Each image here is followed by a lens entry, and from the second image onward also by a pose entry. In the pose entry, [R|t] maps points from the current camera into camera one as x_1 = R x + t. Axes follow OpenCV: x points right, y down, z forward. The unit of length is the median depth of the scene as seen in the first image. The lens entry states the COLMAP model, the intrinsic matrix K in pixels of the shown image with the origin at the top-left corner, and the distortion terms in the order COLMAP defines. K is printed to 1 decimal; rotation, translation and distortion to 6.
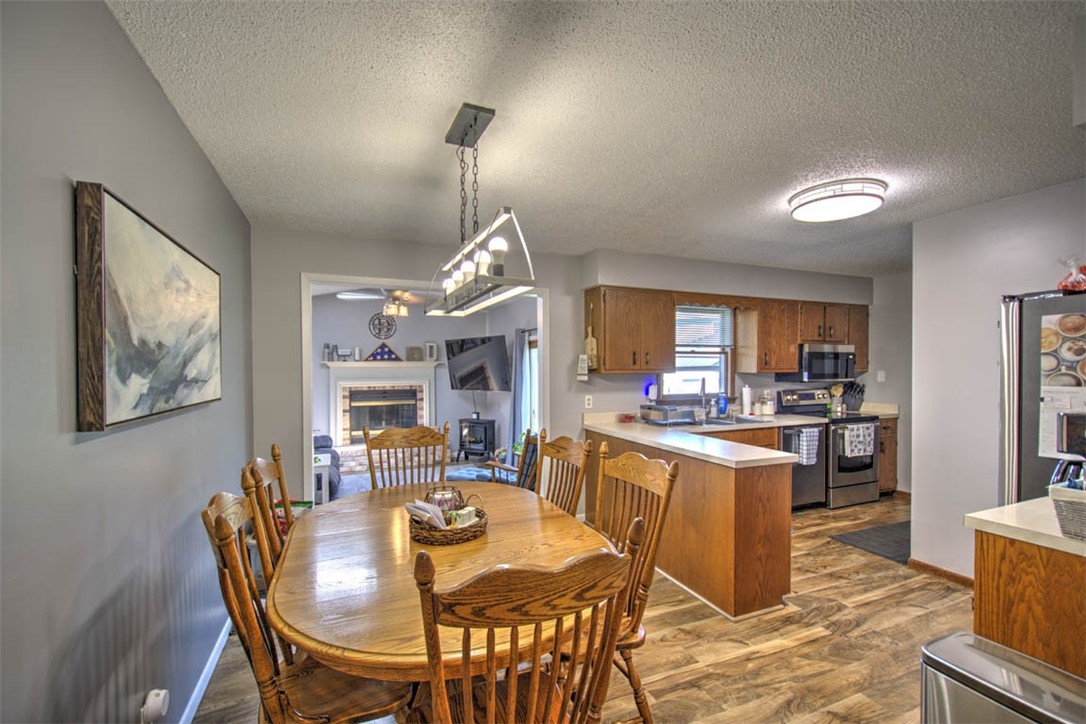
lens RADIAL K [[468.9, 0, 538.9], [0, 468.9, 365.3], [0, 0, 1]] dist [0.001364, -0.003235]
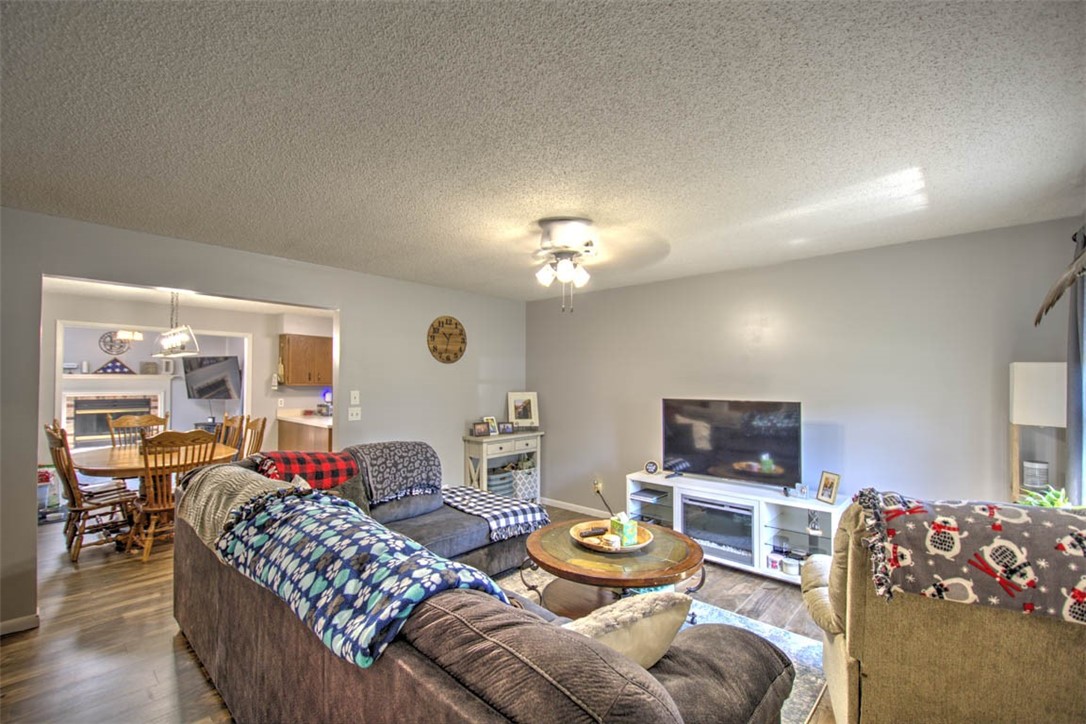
lens RADIAL K [[468.9, 0, 550.6], [0, 468.9, 370.0], [0, 0, 1]] dist [0.001364, -0.003235]
pose [[0.903569, 0.019737, 0.427988, 0.138008], [-0.011519, 0.999696, -0.021782, -0.006264], [-0.428288, 0.014751, 0.903522, -0.480247]]
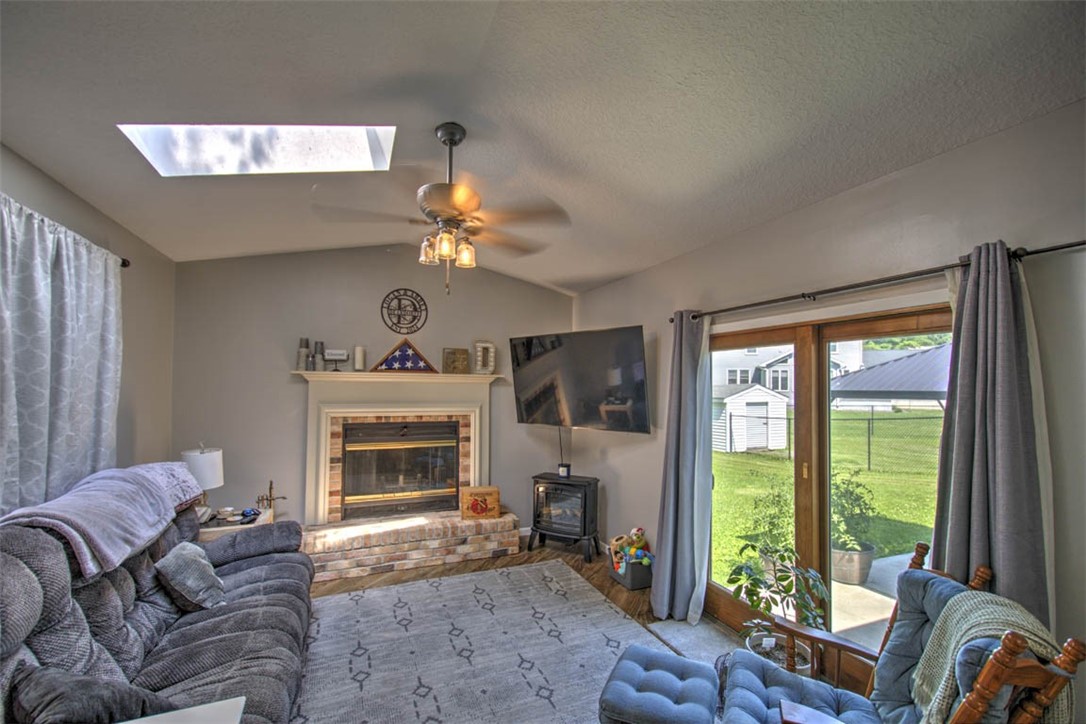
lens RADIAL K [[468.9, 0, 544.6], [0, 468.9, 372.3], [0, 0, 1]] dist [0.001364, -0.003235]
pose [[0.999845, 0.017182, 0.003838, -0.161809], [-0.017091, 0.999600, -0.022518, 0.000992], [-0.004224, 0.022449, 0.999739, 0.424937]]
